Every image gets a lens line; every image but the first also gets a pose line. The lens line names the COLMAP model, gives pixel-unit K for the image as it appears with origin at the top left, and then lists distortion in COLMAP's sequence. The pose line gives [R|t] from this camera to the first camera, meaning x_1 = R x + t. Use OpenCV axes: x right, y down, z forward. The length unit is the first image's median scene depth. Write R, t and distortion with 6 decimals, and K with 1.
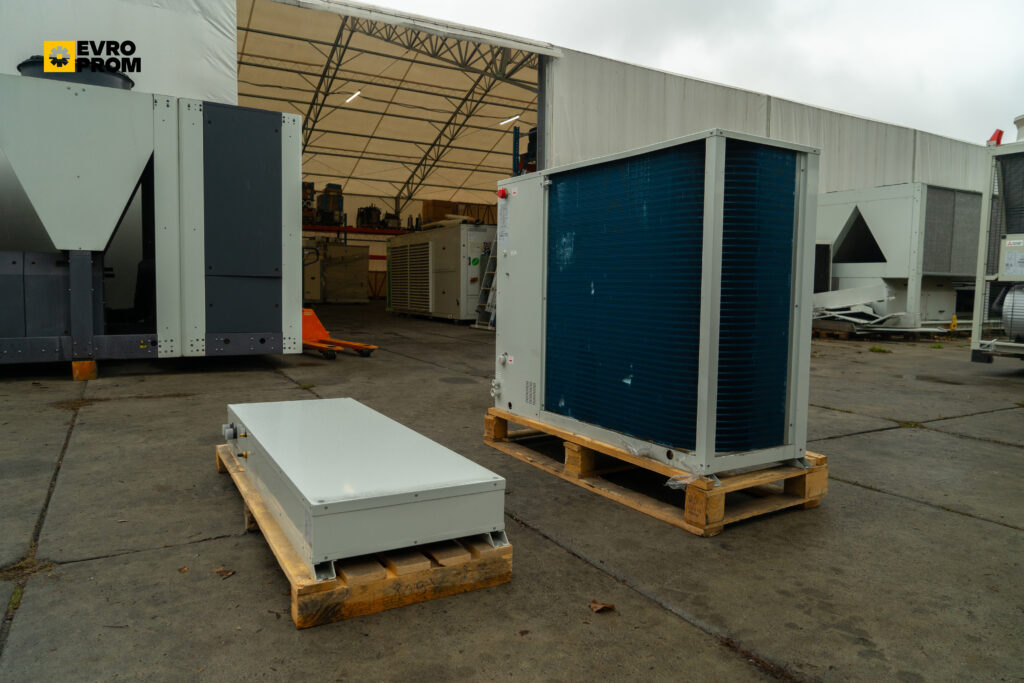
lens RADIAL K [[682.1, 0, 515.0], [0, 682.1, 340.5], [0, 0, 1]] dist [-0.025125, 0.019670]
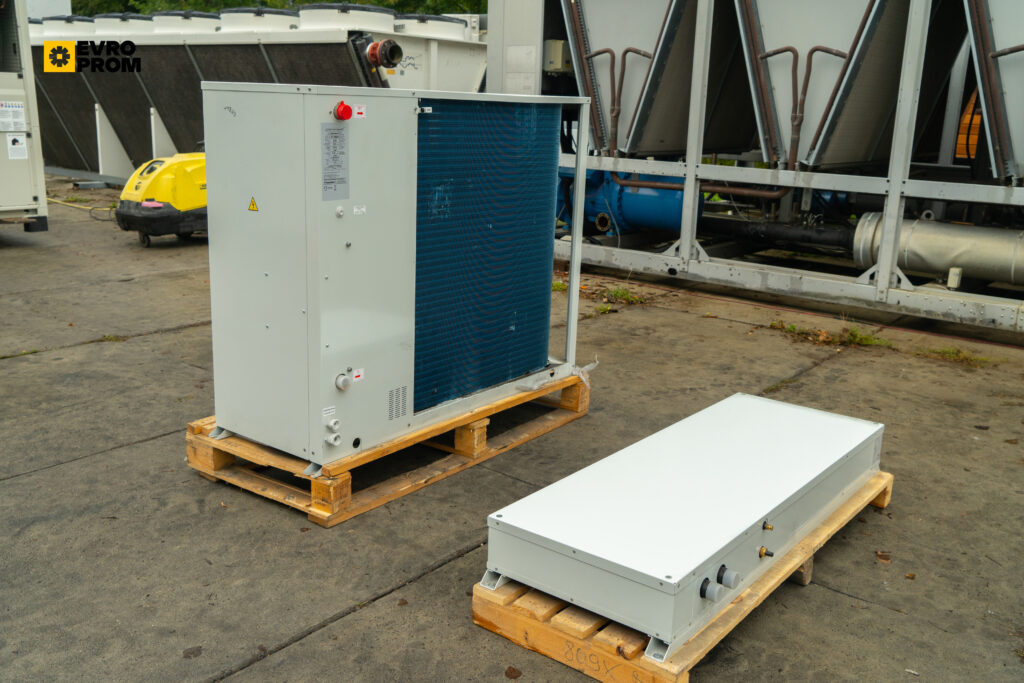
lens RADIAL K [[935.4, 0, 510.7], [0, 935.4, 335.9], [0, 0, 1]] dist [0.009035, 0.000000]
pose [[-0.365017, -0.253426, 0.895845, -1.163430], [0.036517, 0.957601, 0.285775, -0.351739], [-0.930285, 0.137026, -0.340286, 1.603580]]
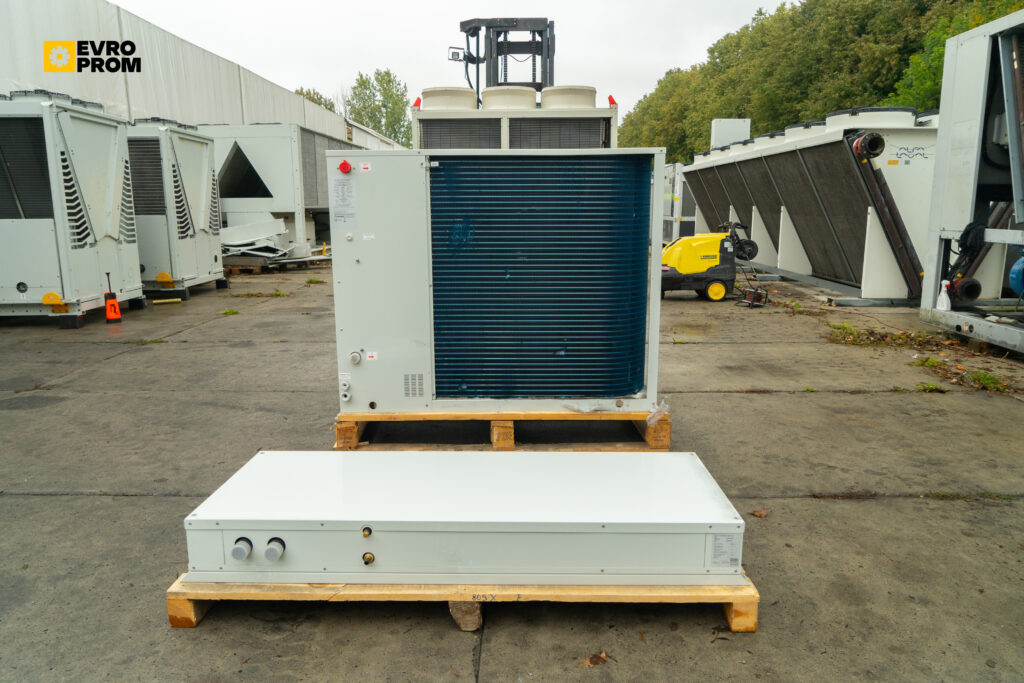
lens RADIAL K [[682.1, 0, 512.6], [0, 682.1, 338.4], [0, 0, 1]] dist [-0.025125, 0.019670]
pose [[0.516274, -0.180661, 0.837151, -0.910401], [0.083775, 0.983463, 0.160571, -0.170267], [-0.852316, -0.012766, 0.522871, 0.511353]]
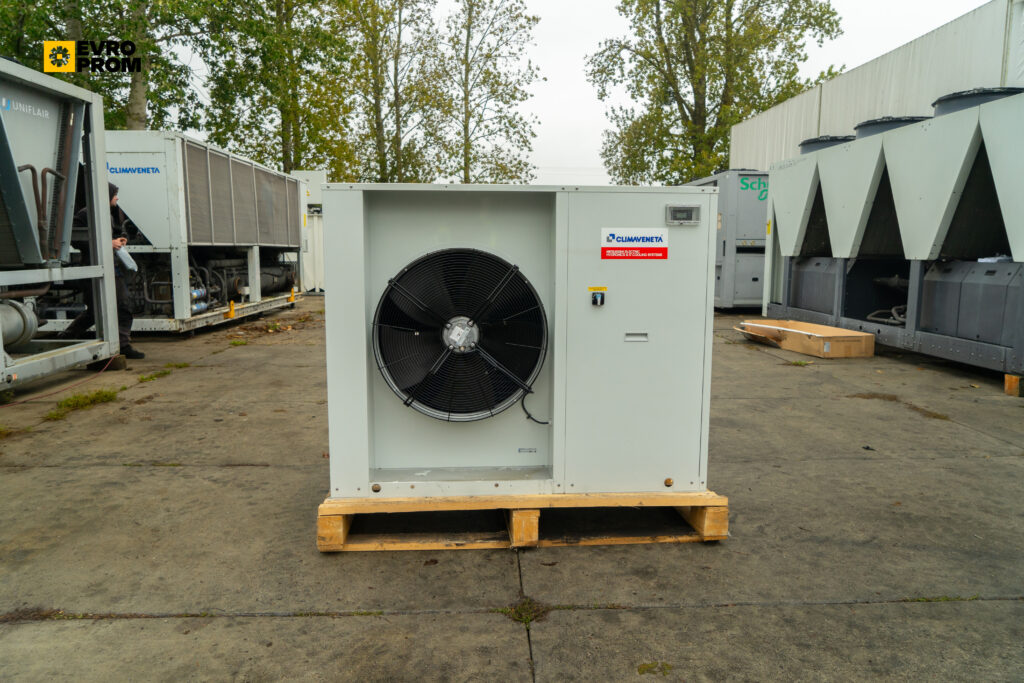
lens RADIAL K [[682.1, 0, 512.6], [0, 682.1, 343.3], [0, 0, 1]] dist [-0.025125, 0.019670]
pose [[-0.464116, 0.105089, -0.879519, 1.215892], [-0.084874, 0.983093, 0.162251, -0.244068], [0.881699, 0.149952, -0.447350, 1.735725]]
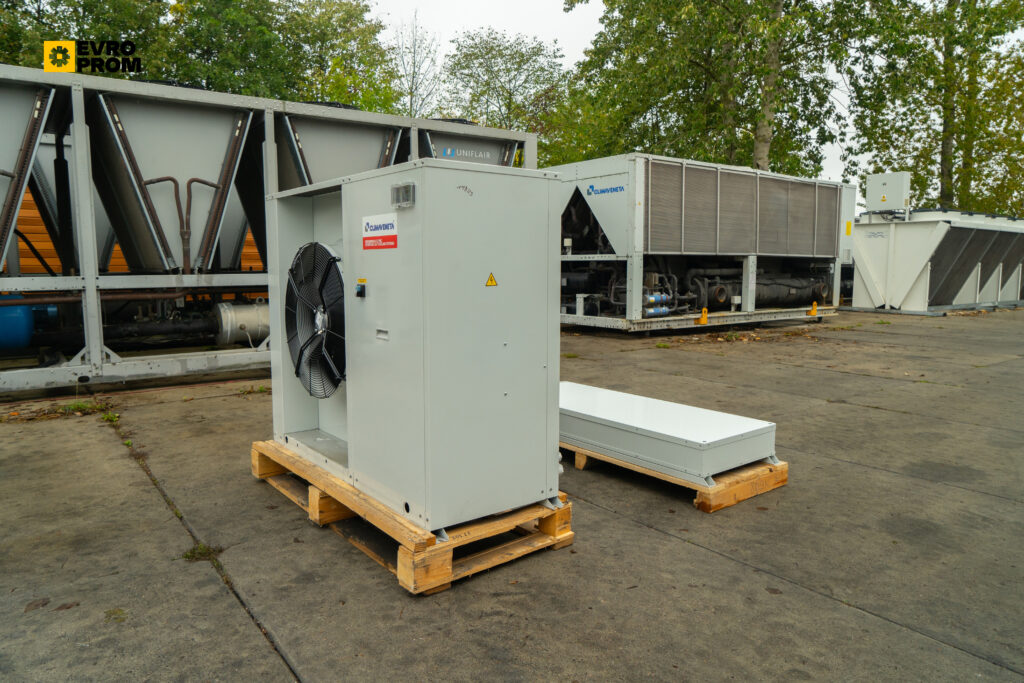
lens RADIAL K [[682.1, 0, 514.0], [0, 682.1, 346.3], [0, 0, 1]] dist [-0.025125, 0.019670]
pose [[-0.992277, -0.000447, -0.124044, 0.150833], [-0.025680, 0.979070, 0.201897, -0.280706], [0.121358, 0.203523, -0.971520, 2.378462]]
